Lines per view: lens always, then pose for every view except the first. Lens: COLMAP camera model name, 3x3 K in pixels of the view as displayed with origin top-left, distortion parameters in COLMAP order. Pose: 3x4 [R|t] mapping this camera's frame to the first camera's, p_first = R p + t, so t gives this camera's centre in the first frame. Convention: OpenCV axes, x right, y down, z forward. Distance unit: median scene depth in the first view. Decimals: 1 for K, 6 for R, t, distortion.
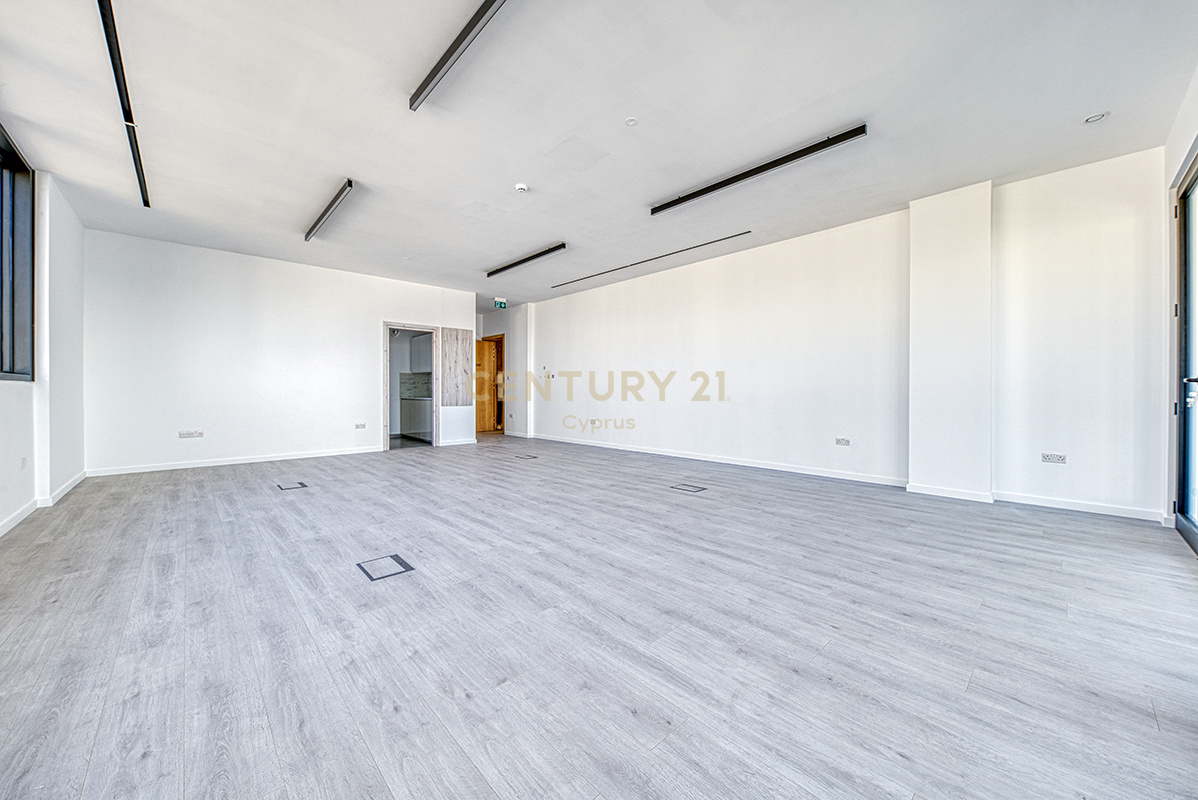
lens RADIAL K [[434.0, 0, 588.2], [0, 434.0, 394.6], [0, 0, 1]] dist [0.000107, -0.000061]
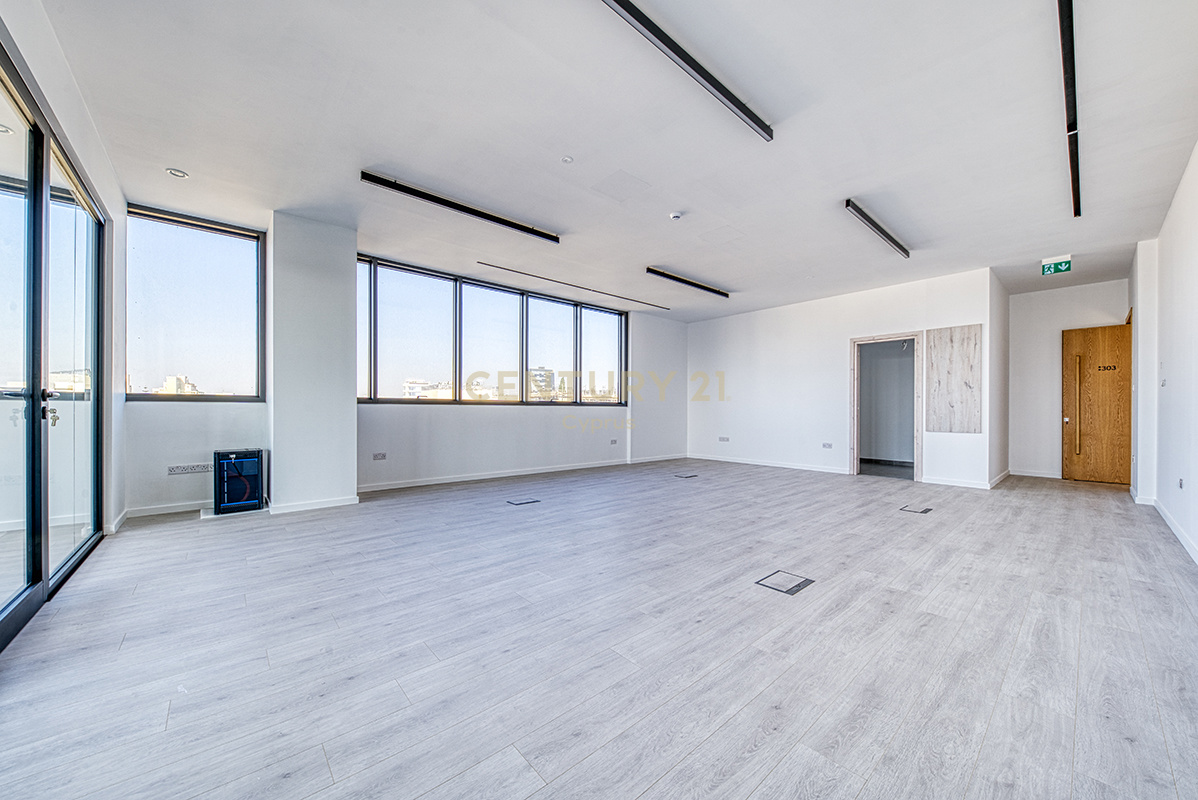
lens RADIAL K [[434.0, 0, 588.2], [0, 434.0, 394.6], [0, 0, 1]] dist [0.000107, -0.000061]
pose [[-0.033060, -0.034841, -0.998846, 1.146799], [-0.017961, 0.999252, -0.034260, -0.005379], [0.999292, 0.016808, -0.033661, 1.079387]]
